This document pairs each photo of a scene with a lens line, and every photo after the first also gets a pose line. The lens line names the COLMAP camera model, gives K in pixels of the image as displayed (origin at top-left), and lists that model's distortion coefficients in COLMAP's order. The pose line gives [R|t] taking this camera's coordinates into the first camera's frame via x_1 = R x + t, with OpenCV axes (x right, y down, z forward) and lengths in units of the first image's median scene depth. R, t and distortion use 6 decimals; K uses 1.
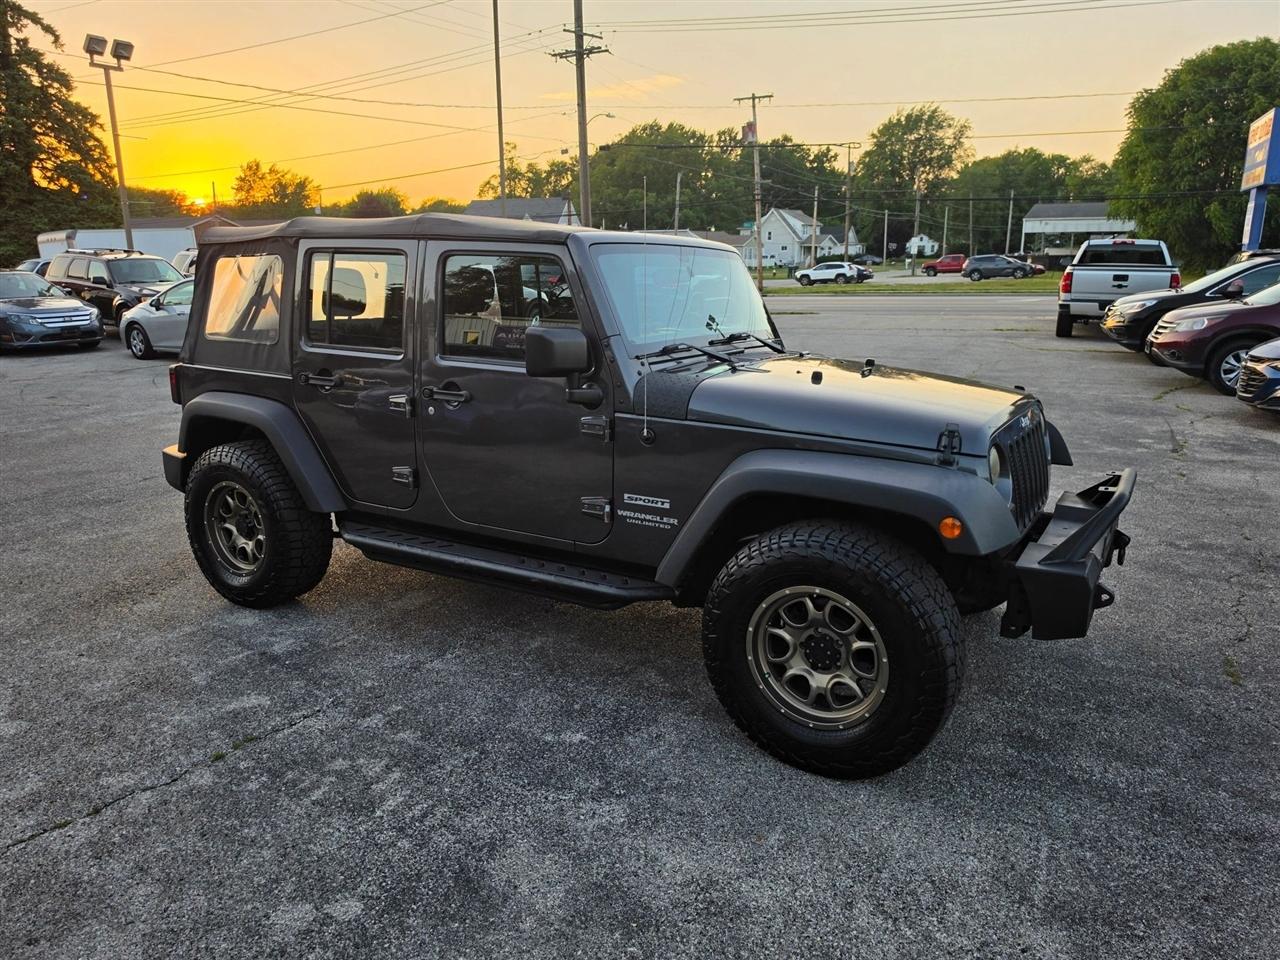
lens RADIAL K [[898.2, 0, 640.0], [0, 898.2, 480.0], [0, 0, 1]] dist [0.065174, -0.080174]
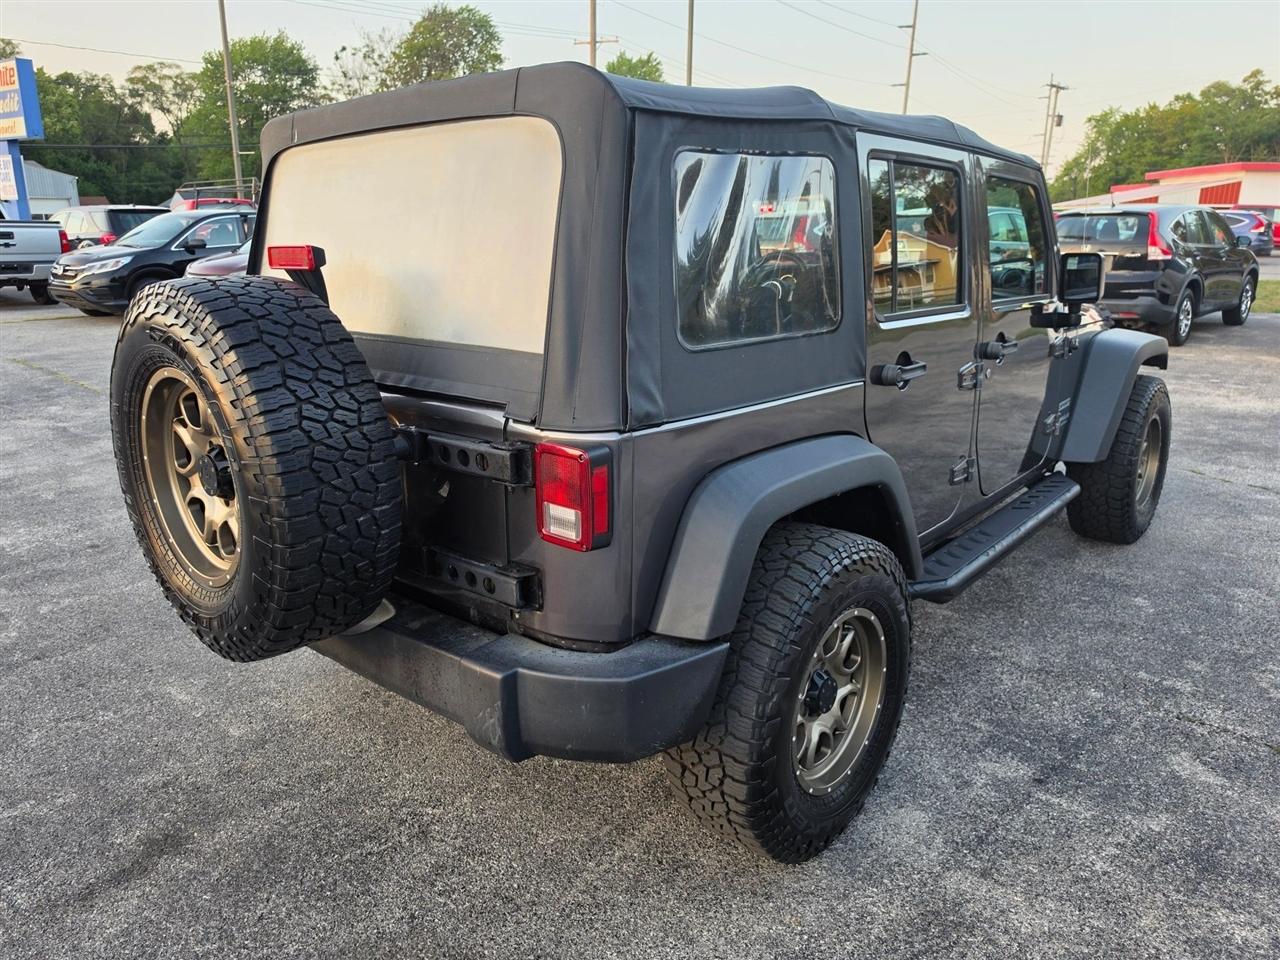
lens RADIAL K [[910.3, 0, 640.4], [0, 910.3, 473.7], [0, 0, 1]] dist [-0.004326, -0.009415]
pose [[0.161756, -0.258784, 0.952295, -0.983462], [0.228584, 0.948584, 0.218949, -0.219850], [-0.959992, 0.182263, 0.212593, 1.045738]]
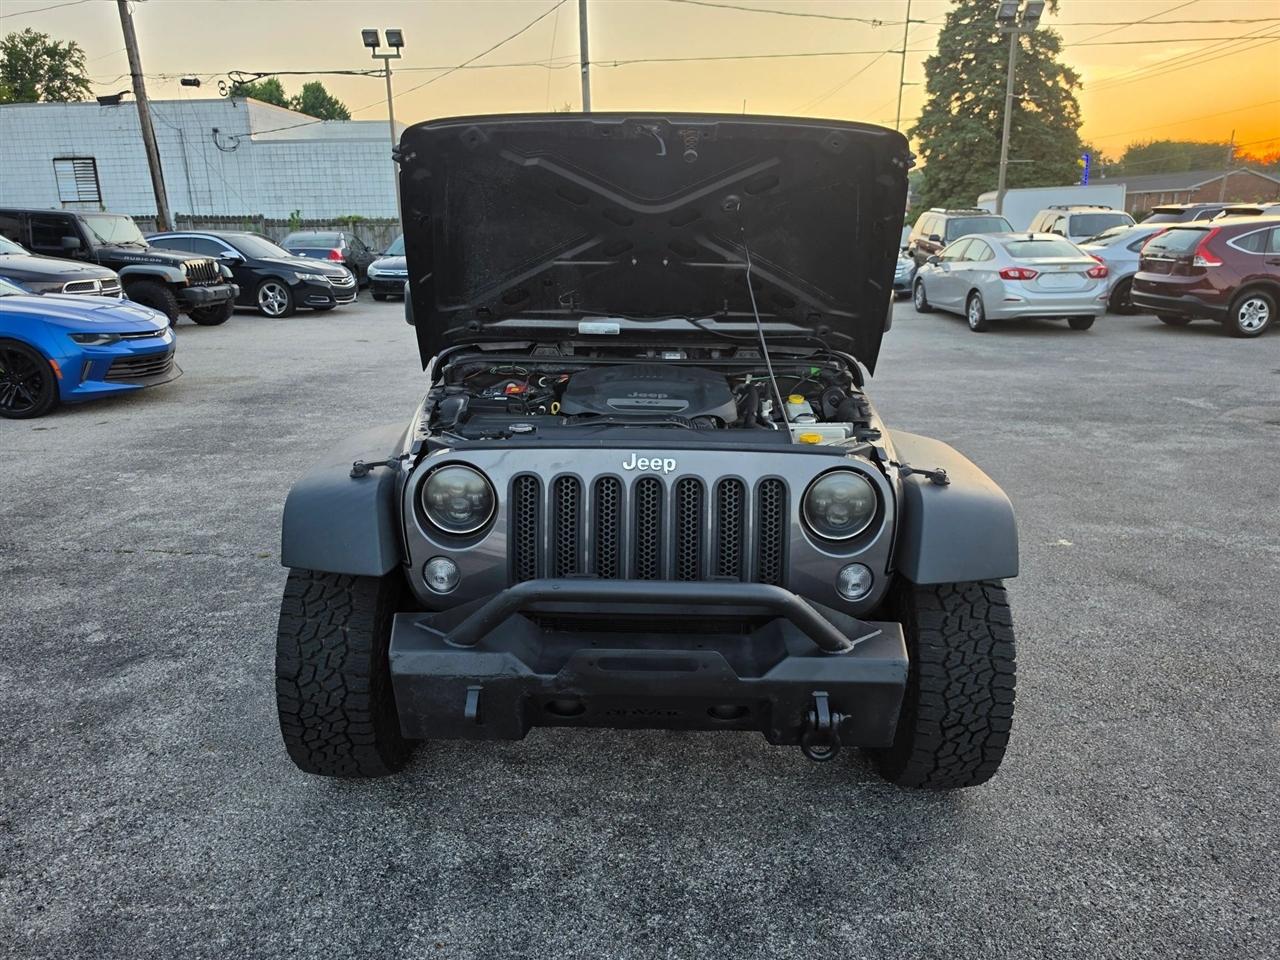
lens RADIAL K [[913.5, 0, 610.9], [0, 913.5, 454.0], [0, 0, 1]] dist [0.035731, -0.047320]
pose [[0.498506, 0.209854, -0.841102, 0.794016], [-0.196956, 0.972301, 0.125856, -0.122207], [0.844216, 0.102920, 0.526030, 0.499651]]
